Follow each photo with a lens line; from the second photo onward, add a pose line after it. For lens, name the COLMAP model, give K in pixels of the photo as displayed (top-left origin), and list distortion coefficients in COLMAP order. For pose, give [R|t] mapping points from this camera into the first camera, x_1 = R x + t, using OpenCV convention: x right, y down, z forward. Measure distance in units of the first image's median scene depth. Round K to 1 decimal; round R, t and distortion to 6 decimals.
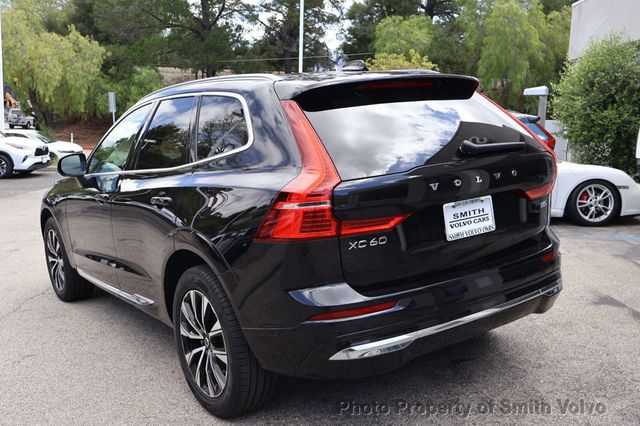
lens RADIAL K [[622.8, 0, 325.8], [0, 622.8, 216.7], [0, 0, 1]] dist [0.005155, 0.000000]
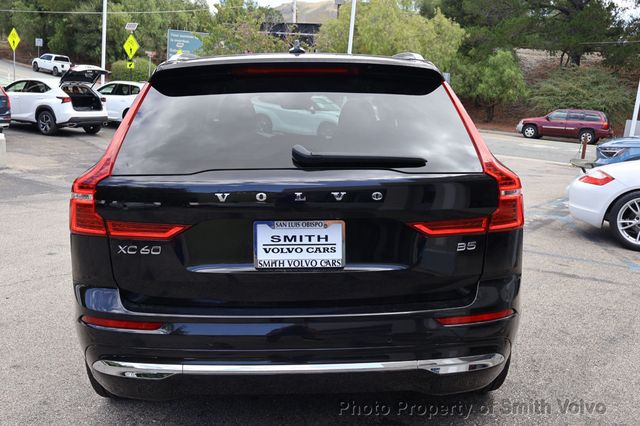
lens RADIAL K [[622.8, 0, 320.8], [0, 622.8, 208.4], [0, 0, 1]] dist [0.005155, 0.000000]
pose [[0.829515, 0.148123, -0.538483, 0.647860], [-0.140056, 0.988549, 0.056174, -0.087778], [0.540637, 0.028821, 0.840762, 0.349903]]
